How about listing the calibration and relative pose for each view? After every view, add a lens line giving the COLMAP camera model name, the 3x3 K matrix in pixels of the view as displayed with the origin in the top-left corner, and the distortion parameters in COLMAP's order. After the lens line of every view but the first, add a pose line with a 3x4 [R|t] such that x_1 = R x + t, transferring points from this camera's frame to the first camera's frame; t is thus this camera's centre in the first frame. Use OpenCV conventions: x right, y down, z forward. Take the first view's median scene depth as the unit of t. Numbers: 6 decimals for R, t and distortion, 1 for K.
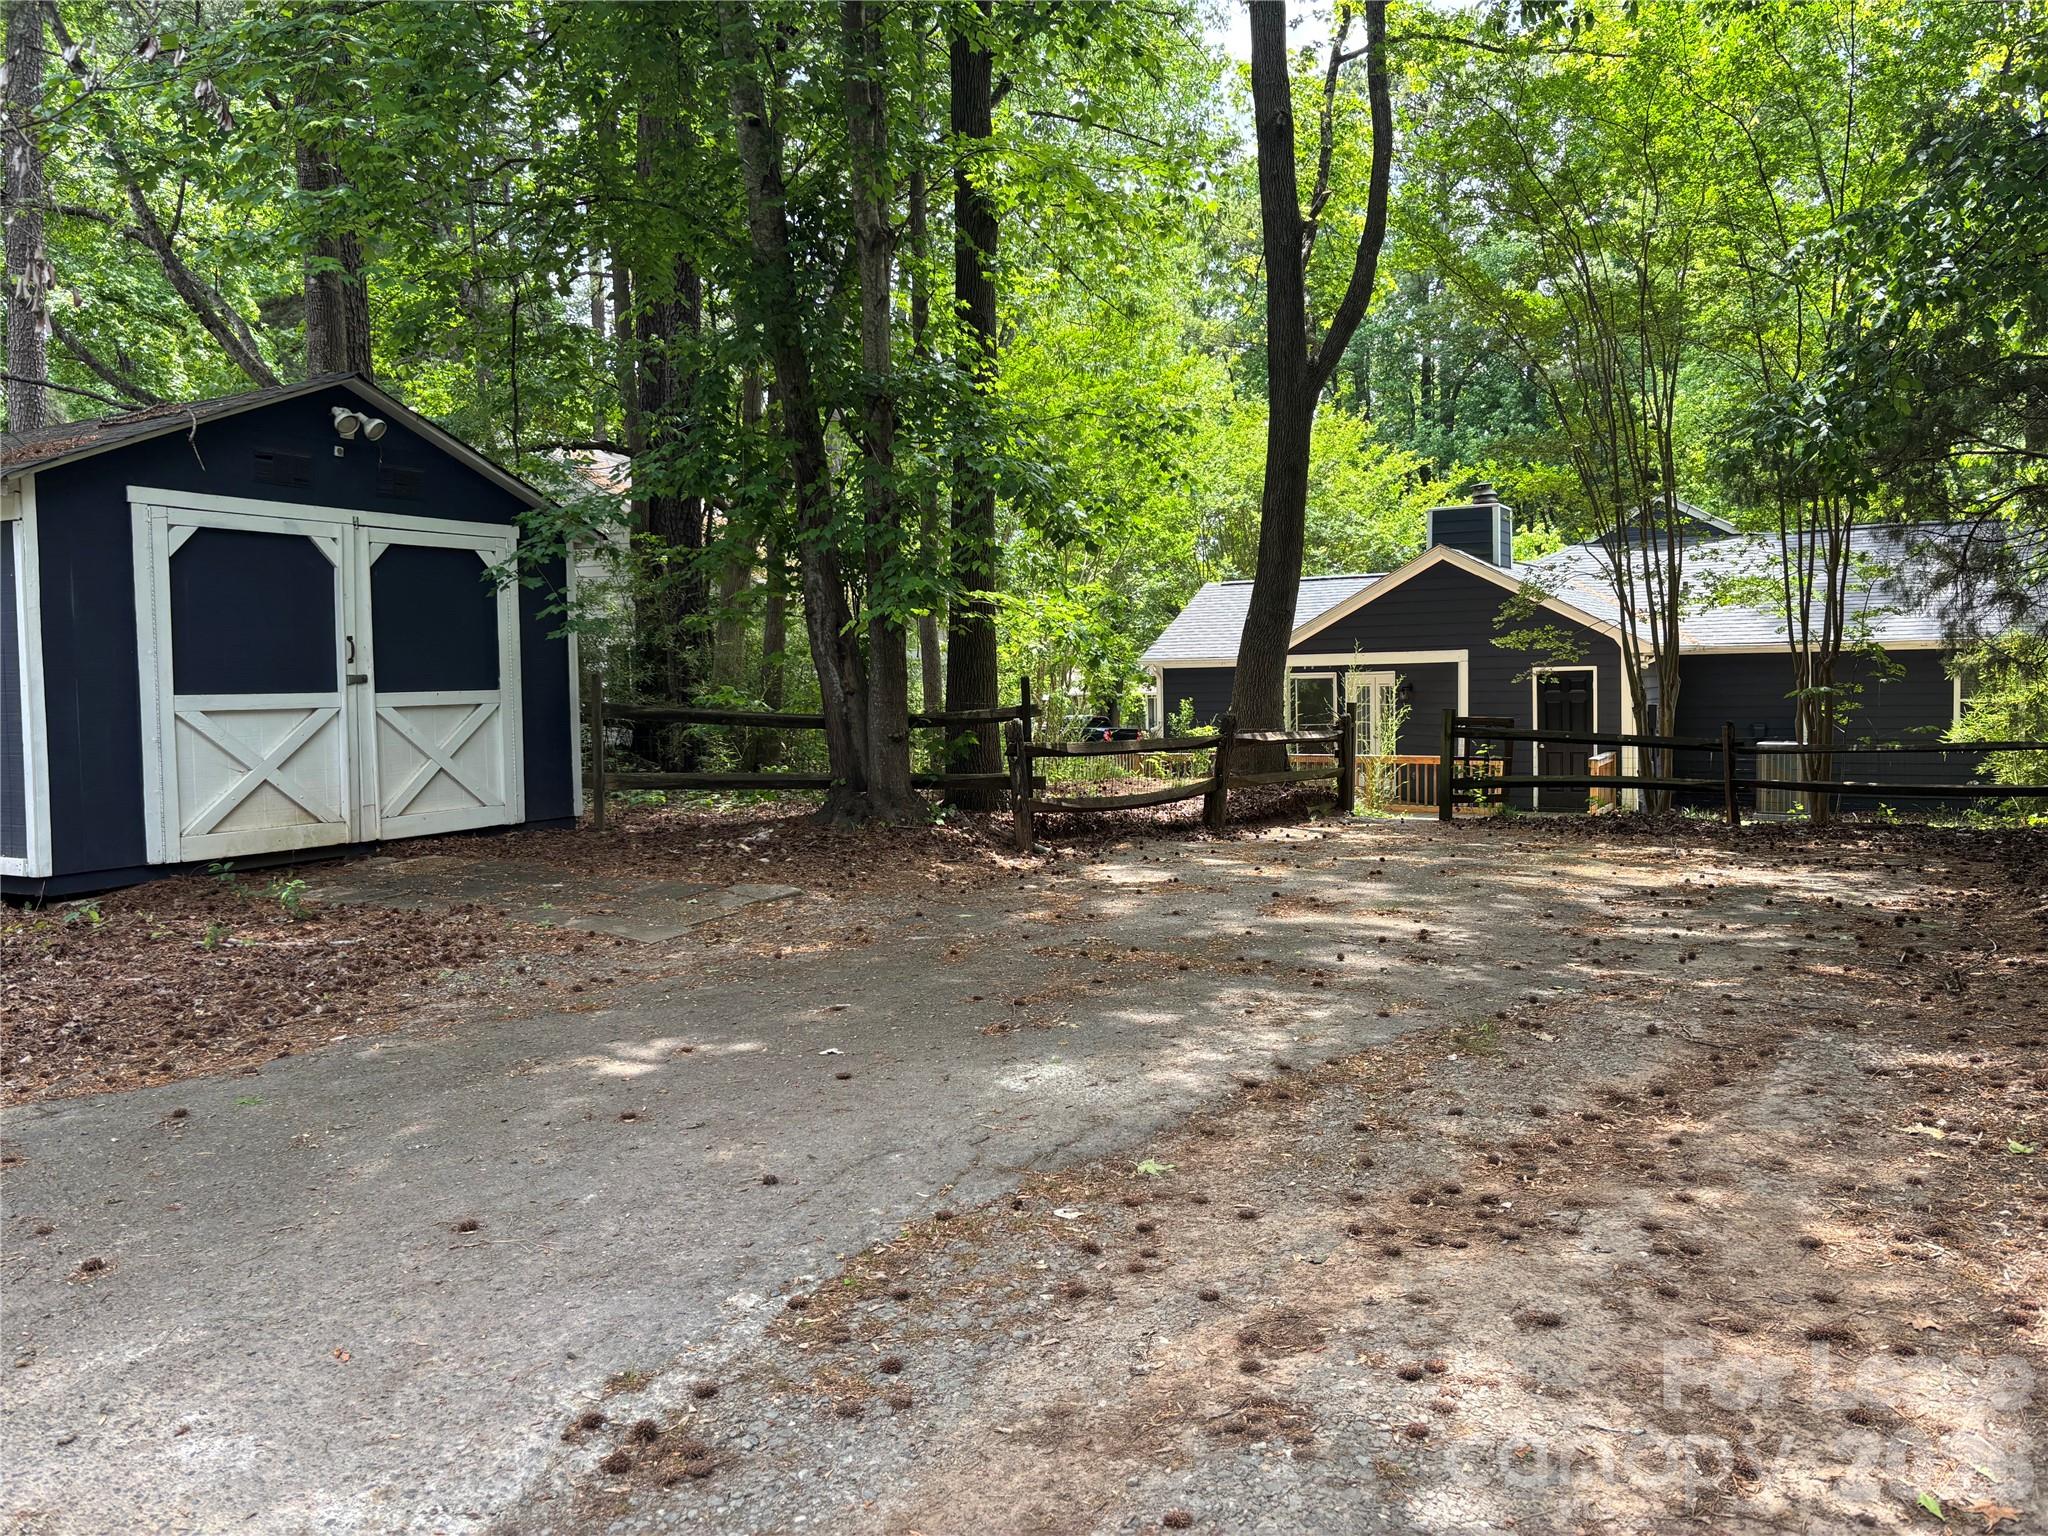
lens RADIAL K [[1537.6, 0, 1024.0], [0, 1537.6, 768.0], [0, 0, 1]] dist [0.001987, -0.008461]
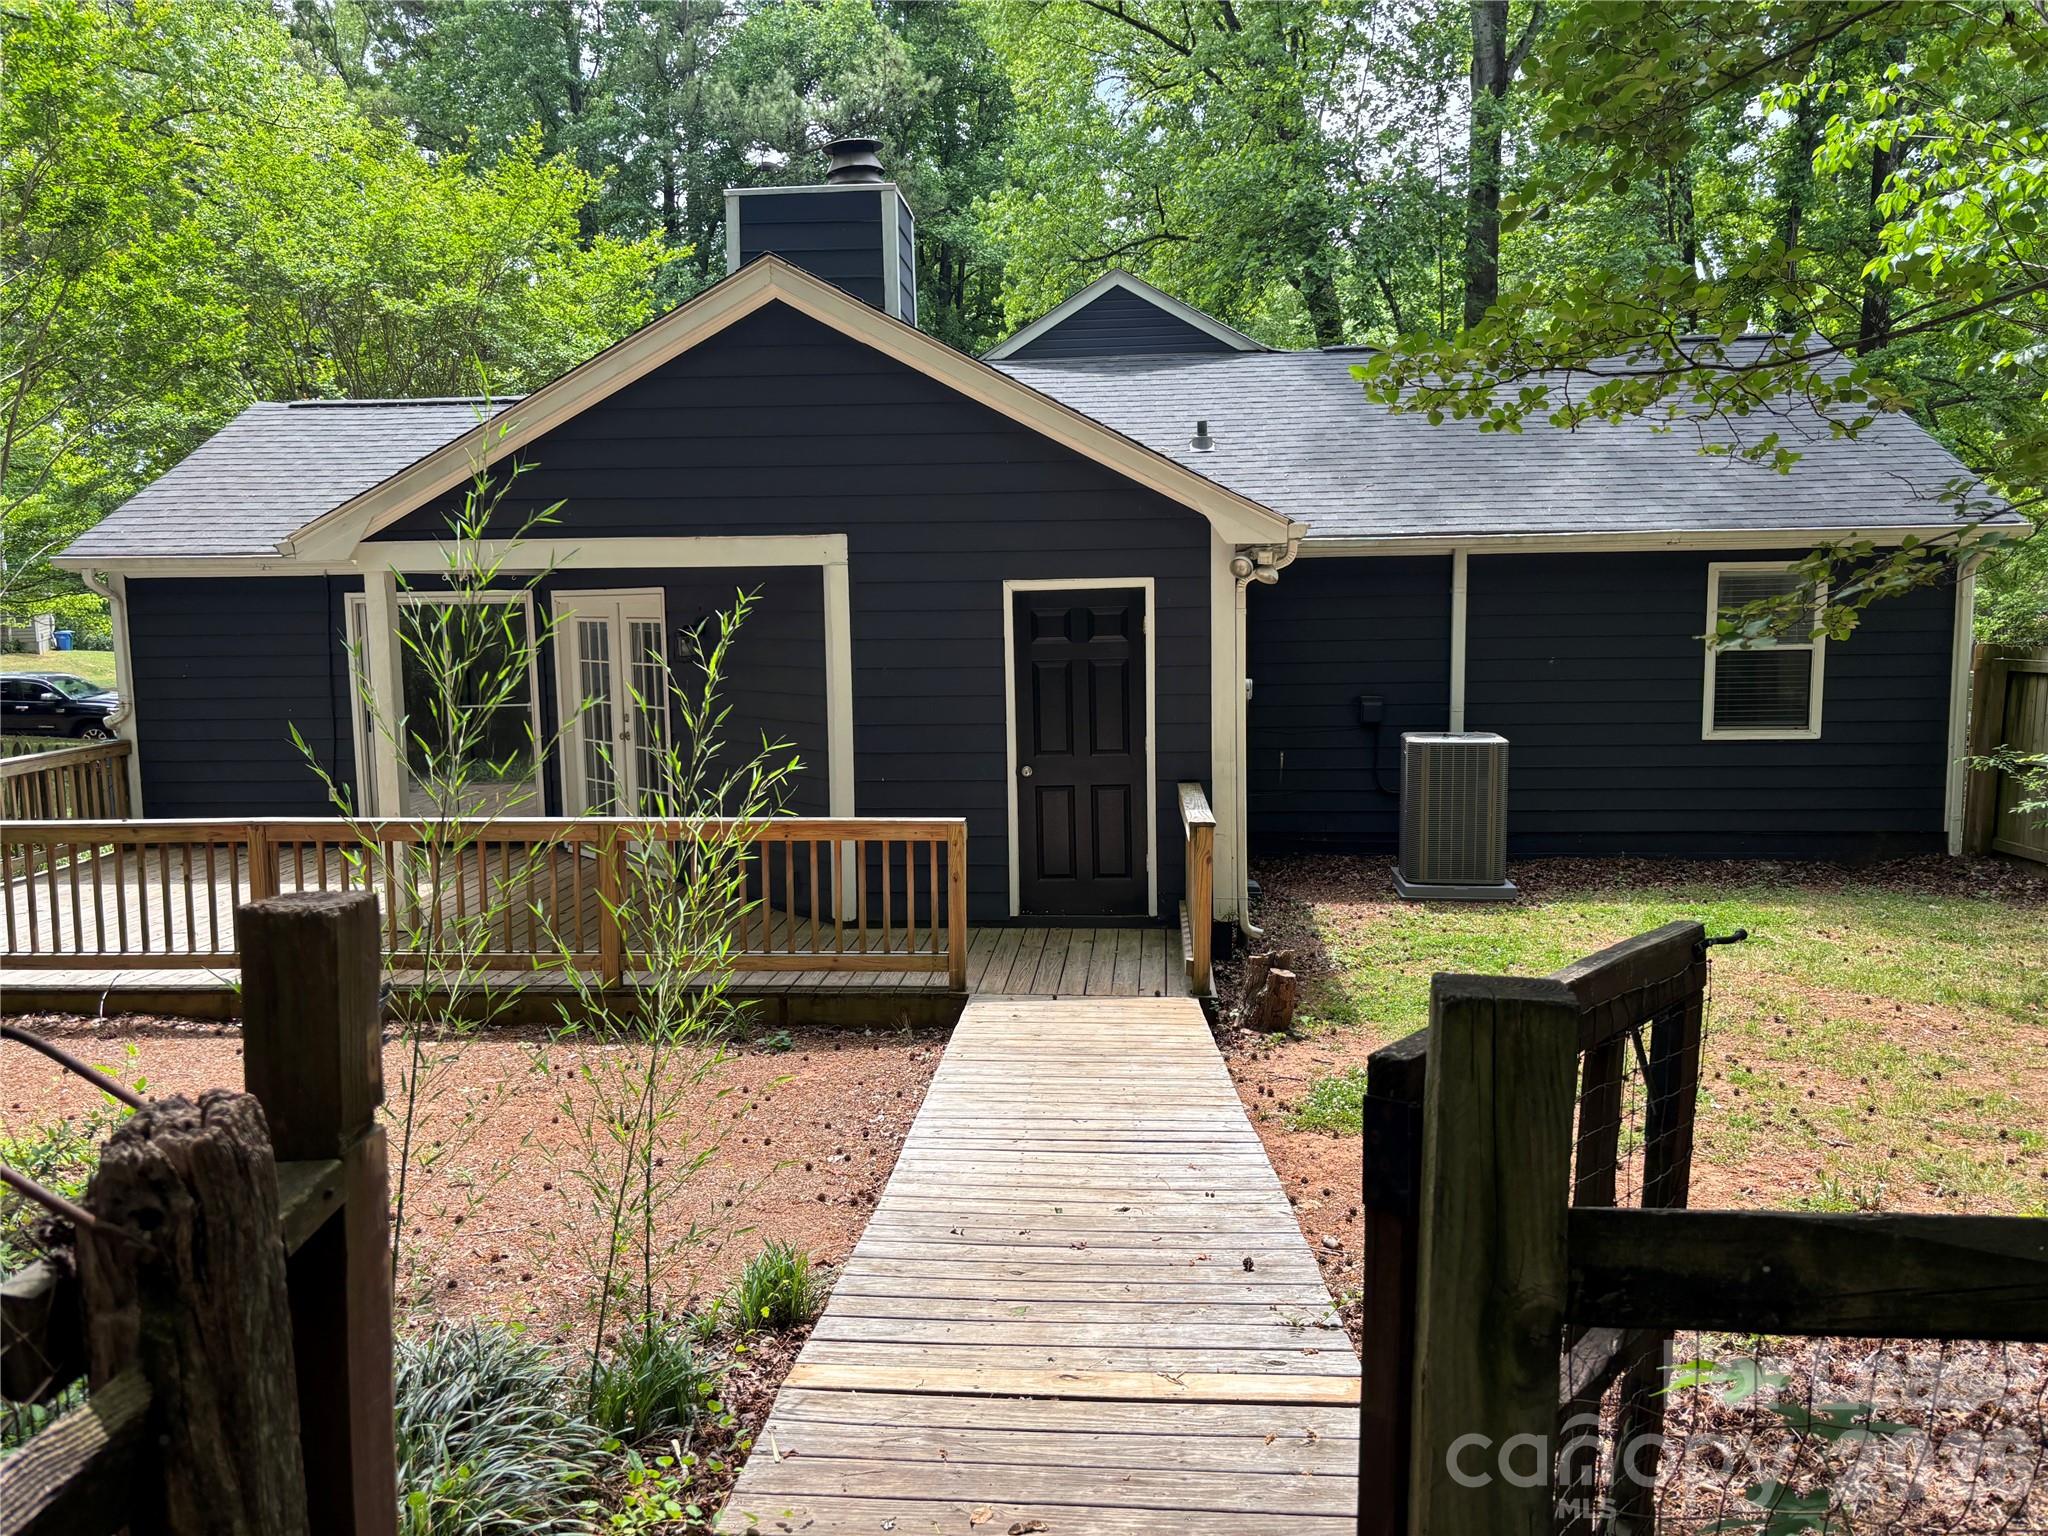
lens RADIAL K [[1537.6, 0, 1024.0], [0, 1537.6, 768.0], [0, 0, 1]] dist [0.001987, -0.008461]
pose [[0.892661, -0.051229, 0.447807, 0.212038], [0.026606, 0.997776, 0.061110, -0.056584], [-0.449942, -0.042636, 0.892039, 0.884339]]
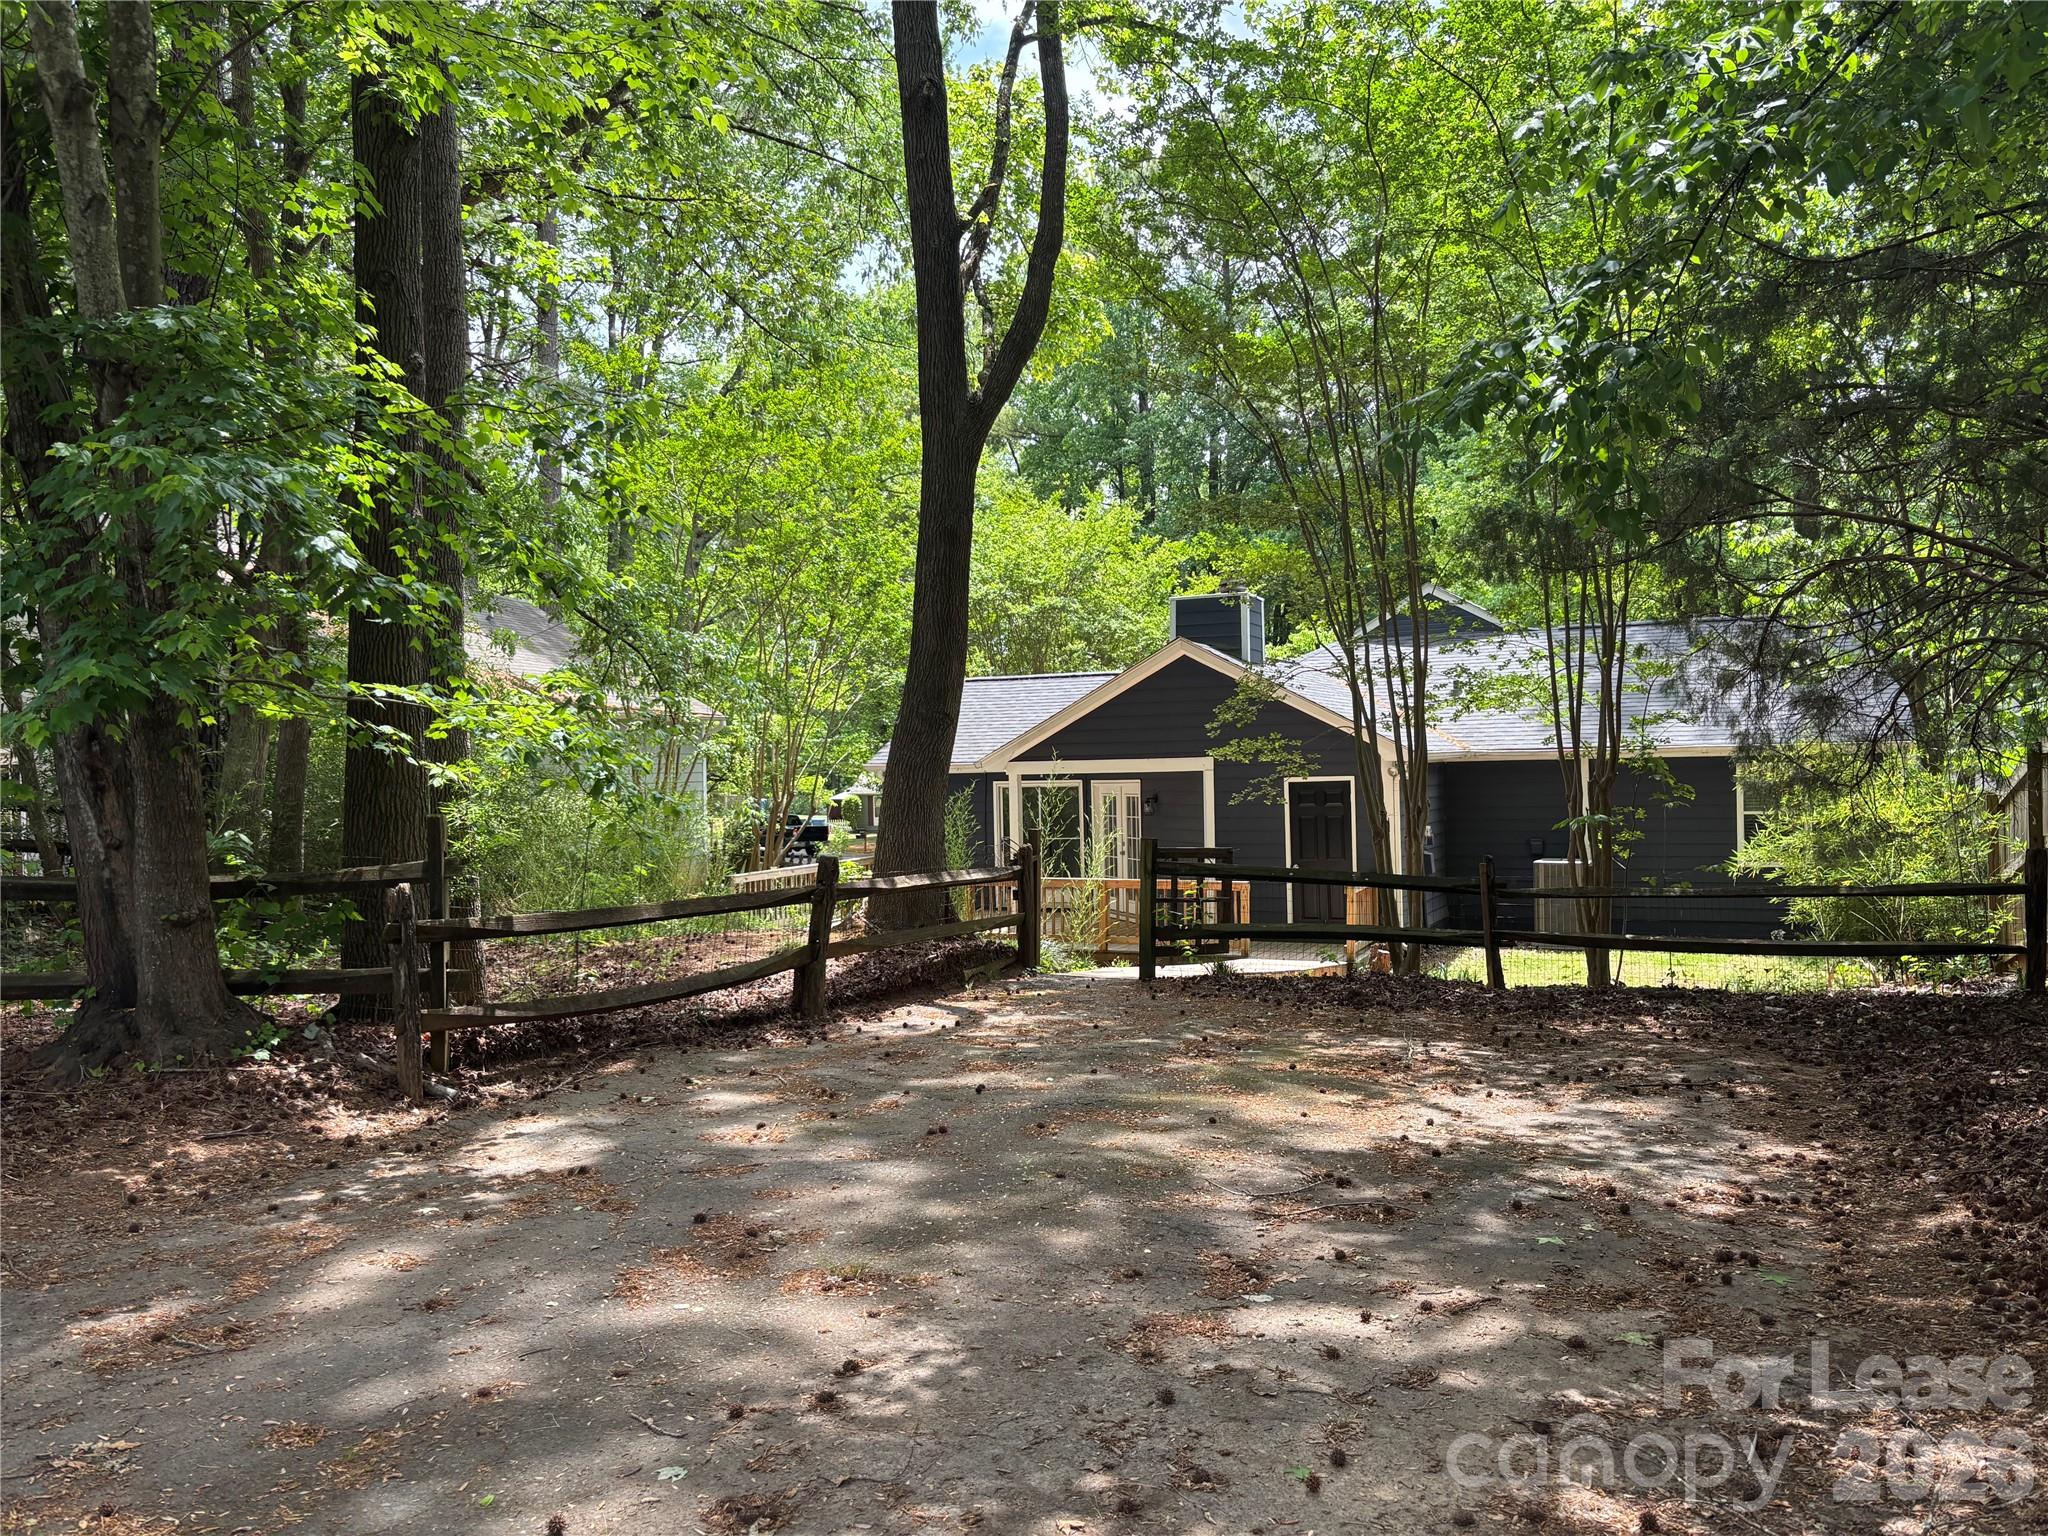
lens RADIAL K [[1495.1, 0, 1033.6], [0, 1495.1, 814.1], [0, 0, 1]] dist [0.005216, -0.114686]
pose [[0.993334, -0.005545, 0.115142, 0.124954], [0.009027, 0.999517, -0.029738, -0.028168], [-0.114922, 0.030579, 0.992904, 0.236741]]
